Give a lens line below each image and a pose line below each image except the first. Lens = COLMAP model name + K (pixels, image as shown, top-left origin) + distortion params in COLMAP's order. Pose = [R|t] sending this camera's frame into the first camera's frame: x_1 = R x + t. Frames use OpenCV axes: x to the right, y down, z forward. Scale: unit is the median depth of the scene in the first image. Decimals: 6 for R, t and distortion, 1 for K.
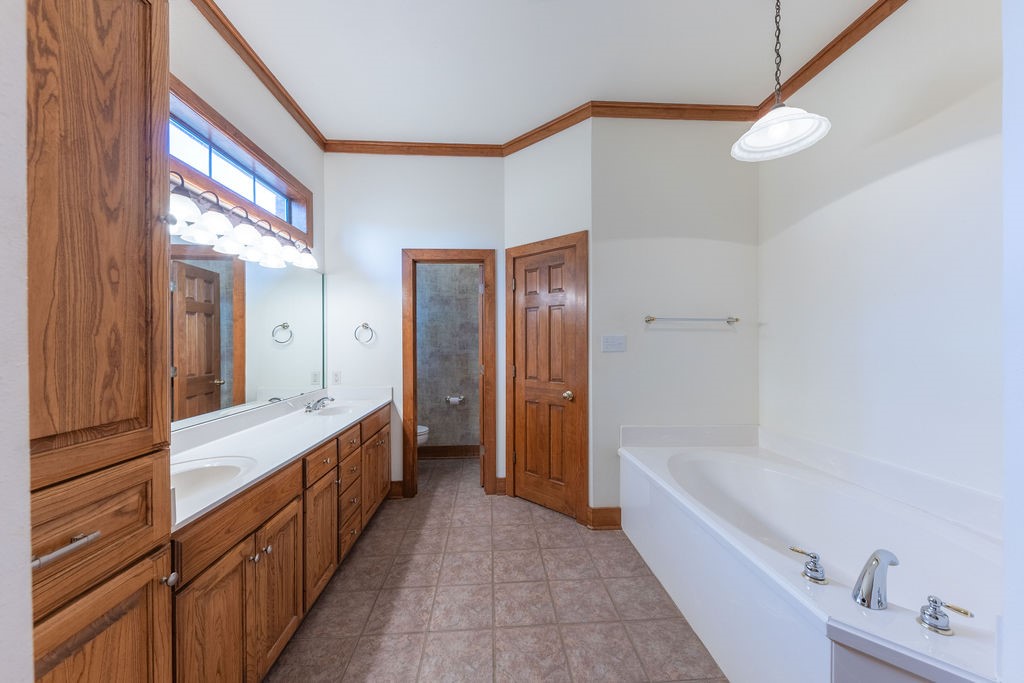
lens RADIAL K [[355.1, 0, 513.3], [0, 355.1, 341.9], [0, 0, 1]] dist [0.003221, 0.000237]
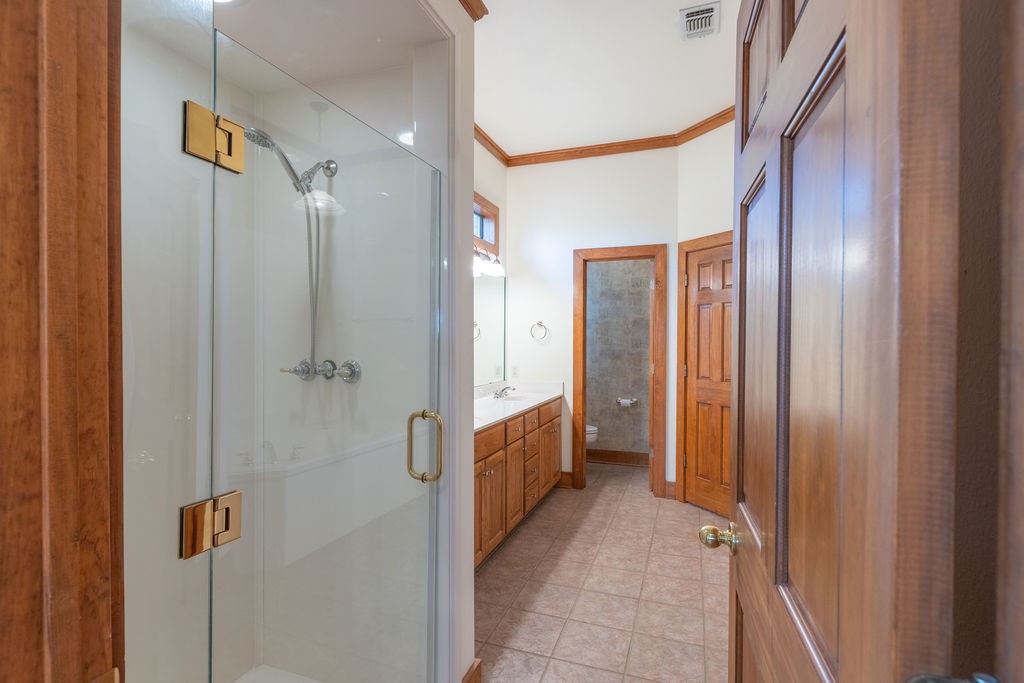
lens RADIAL K [[500.0, 0, 512.7], [0, 500.0, 340.8], [0, 0, 1]] dist [-0.000728, -0.000087]
pose [[0.915854, 0.010058, -0.401387, 0.117449], [-0.009281, 0.999949, 0.003878, 0.001020], [0.401405, 0.000173, 0.915901, -0.426228]]
